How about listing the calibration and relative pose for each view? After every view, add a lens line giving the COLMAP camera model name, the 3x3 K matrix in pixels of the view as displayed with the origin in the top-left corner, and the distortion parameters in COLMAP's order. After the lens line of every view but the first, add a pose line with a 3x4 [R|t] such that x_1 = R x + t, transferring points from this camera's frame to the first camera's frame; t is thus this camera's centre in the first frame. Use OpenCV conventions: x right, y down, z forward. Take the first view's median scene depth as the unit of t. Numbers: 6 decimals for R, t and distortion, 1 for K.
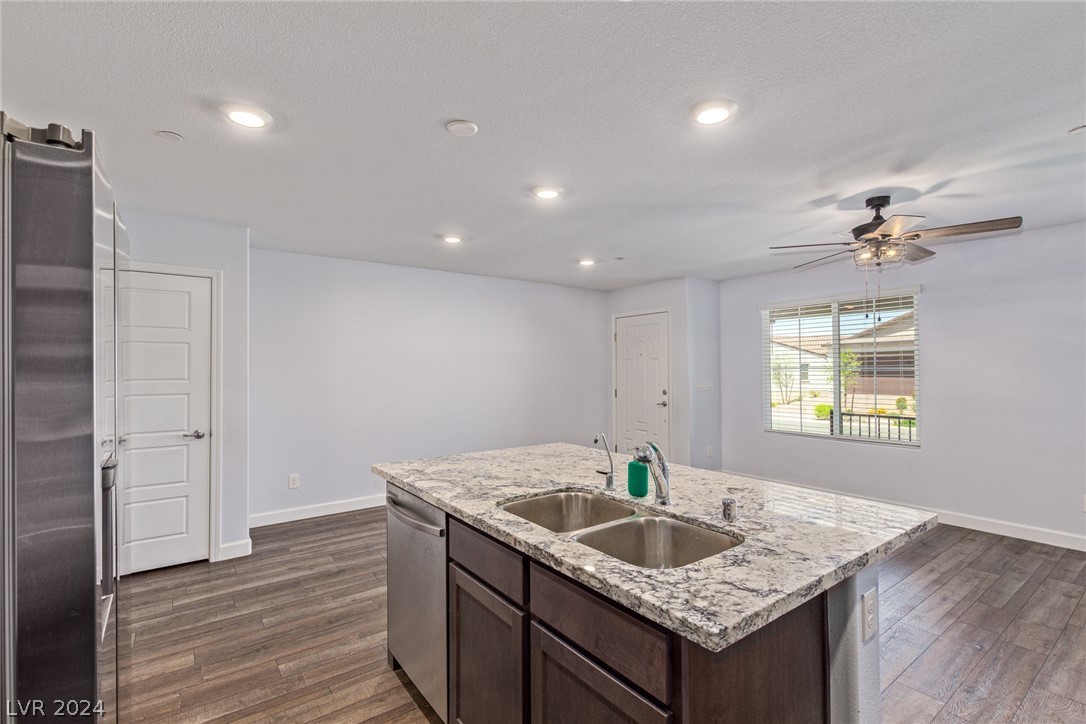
lens RADIAL K [[493.5, 0, 545.1], [0, 493.5, 363.4], [0, 0, 1]] dist [0.005299, -0.001370]
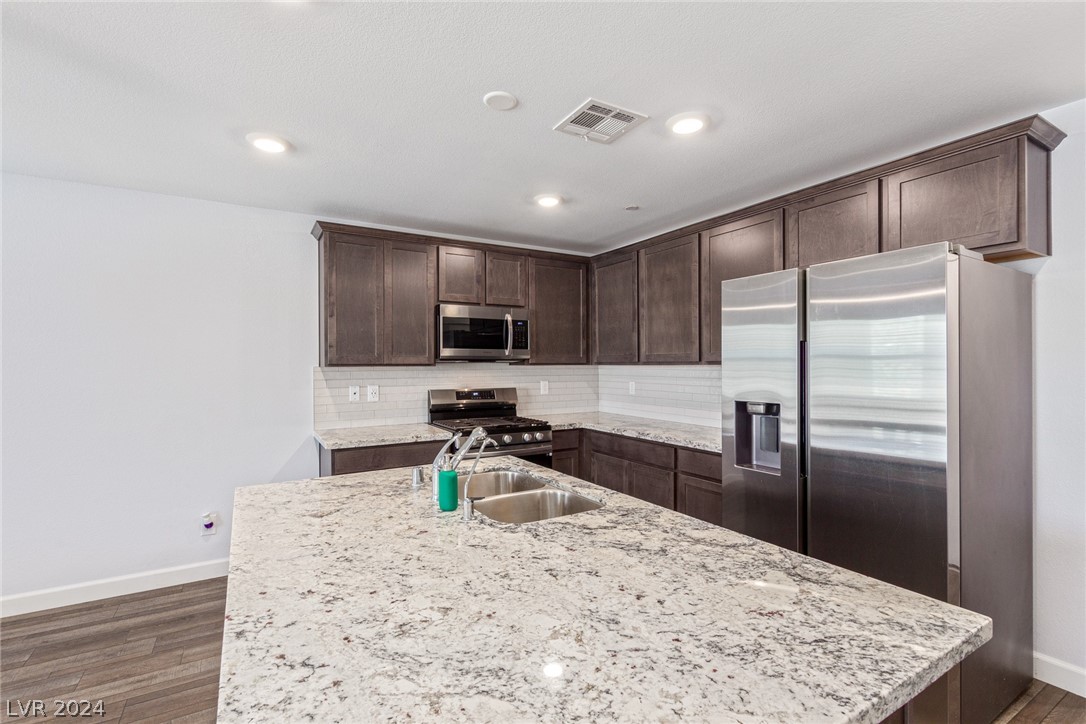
lens RADIAL K [[495.3, 0, 543.3], [0, 495.3, 364.4], [0, 0, 1]] dist [0.006410, -0.000806]
pose [[-0.994879, 0.010397, 0.100537, -0.041199], [0.009358, 0.999898, -0.010805, 0.010930], [-0.100639, -0.009809, -0.994875, 1.050293]]
